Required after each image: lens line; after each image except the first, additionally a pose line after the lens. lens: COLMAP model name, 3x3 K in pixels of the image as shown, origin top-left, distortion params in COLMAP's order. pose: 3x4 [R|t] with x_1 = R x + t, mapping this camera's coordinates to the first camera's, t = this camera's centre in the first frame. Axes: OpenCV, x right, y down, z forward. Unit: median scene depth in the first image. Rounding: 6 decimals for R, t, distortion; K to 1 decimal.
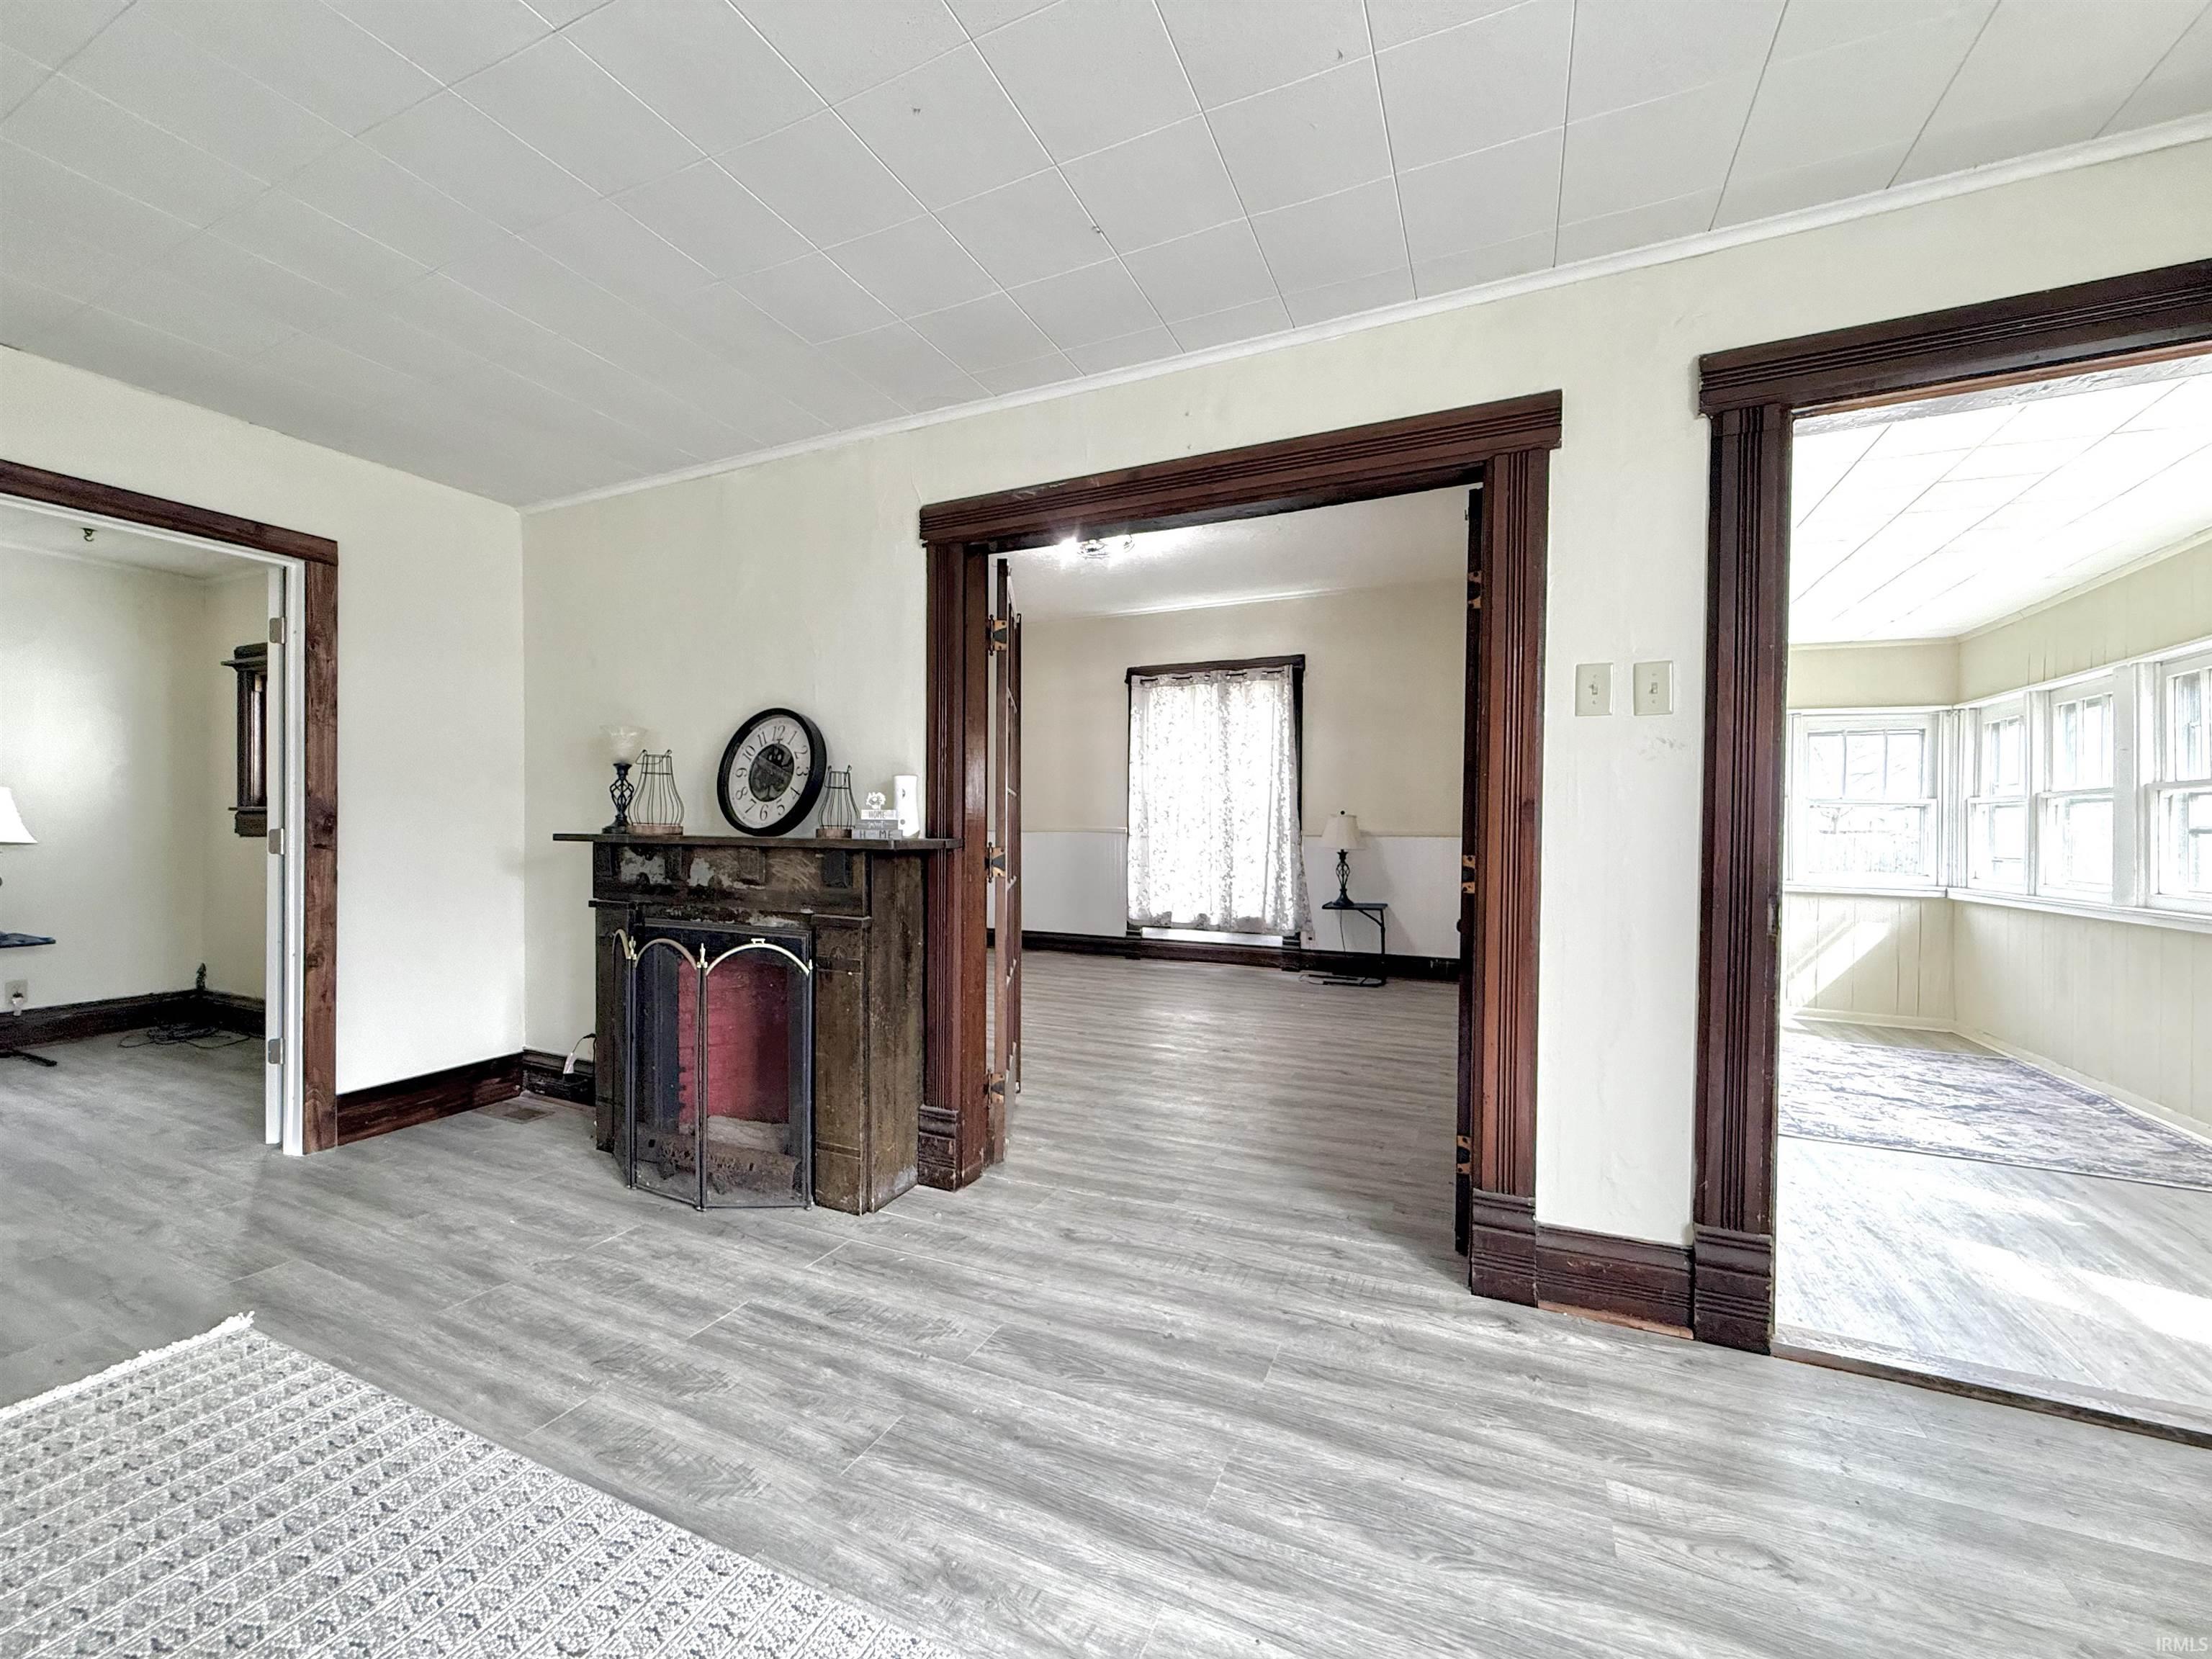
lens RADIAL K [[882.4, 0, 1102.6], [0, 882.4, 832.4], [0, 0, 1]] dist [0.000330, 0.000134]
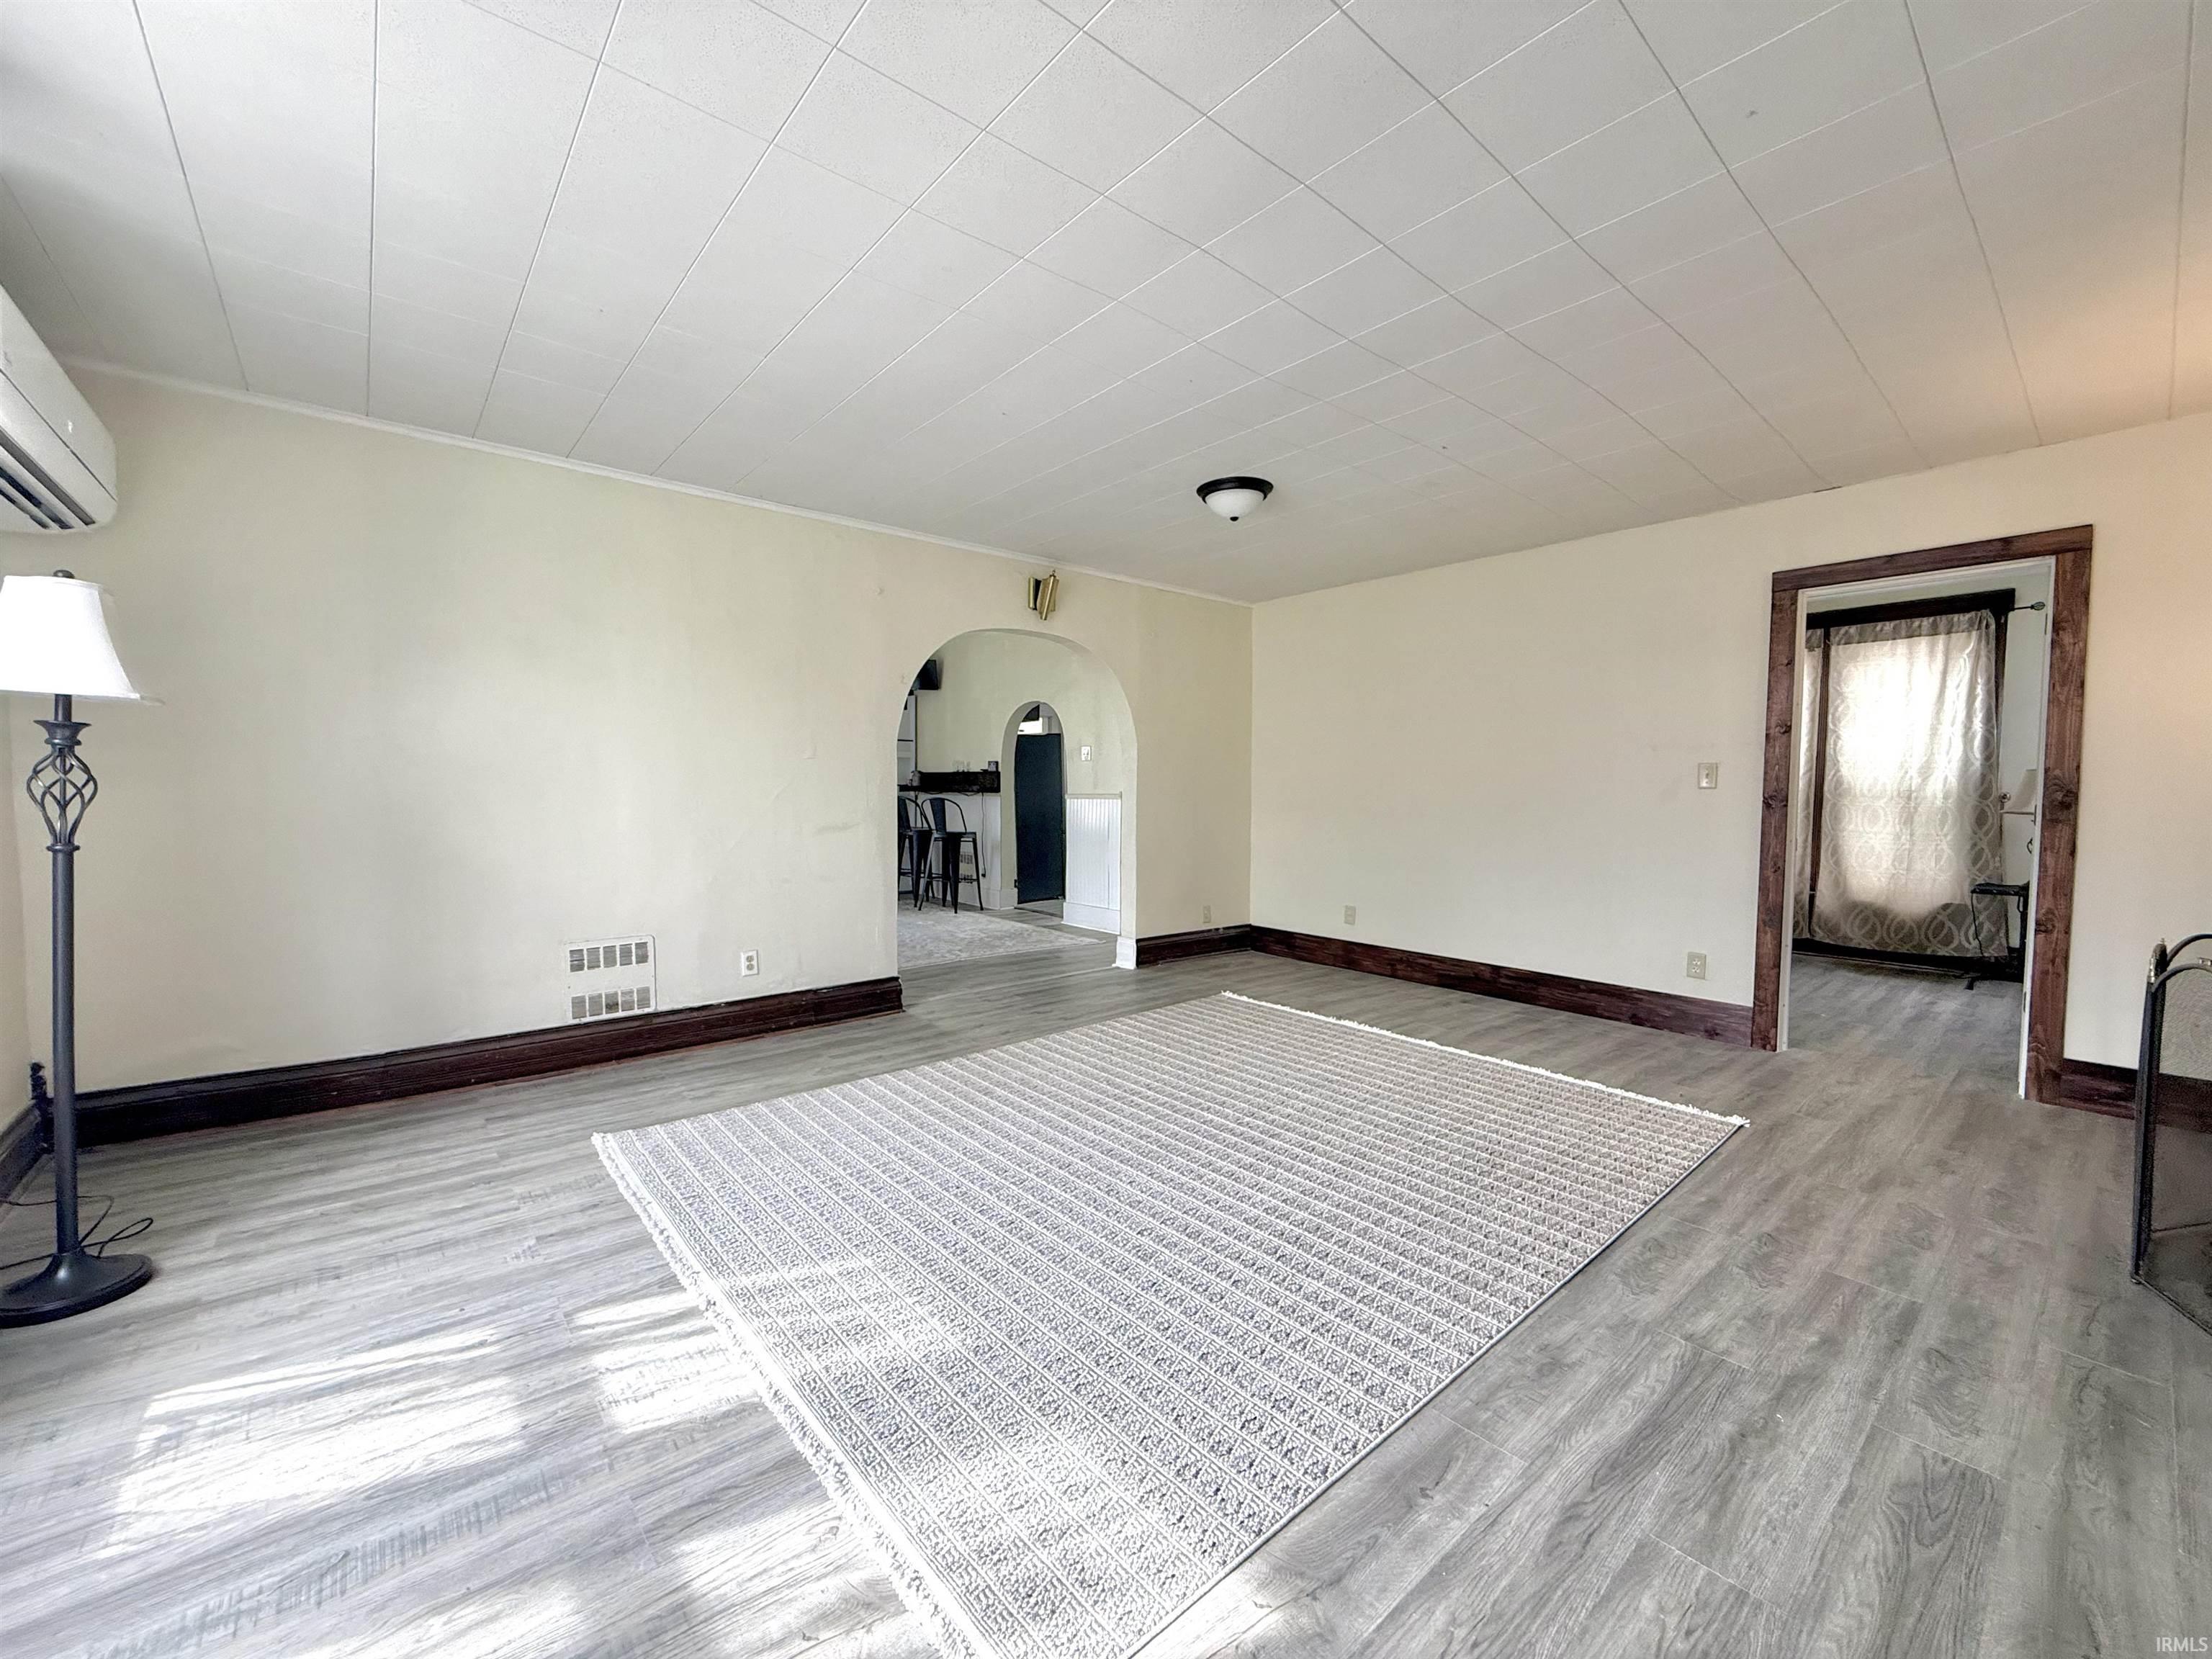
lens RADIAL K [[882.4, 0, 1102.6], [0, 882.4, 832.4], [0, 0, 1]] dist [0.000330, 0.000134]
pose [[-0.425501, 0.036925, -0.904204, 3.399524], [-0.010882, 0.998886, 0.045912, -0.039763], [0.904893, 0.029375, -0.424625, 2.435953]]
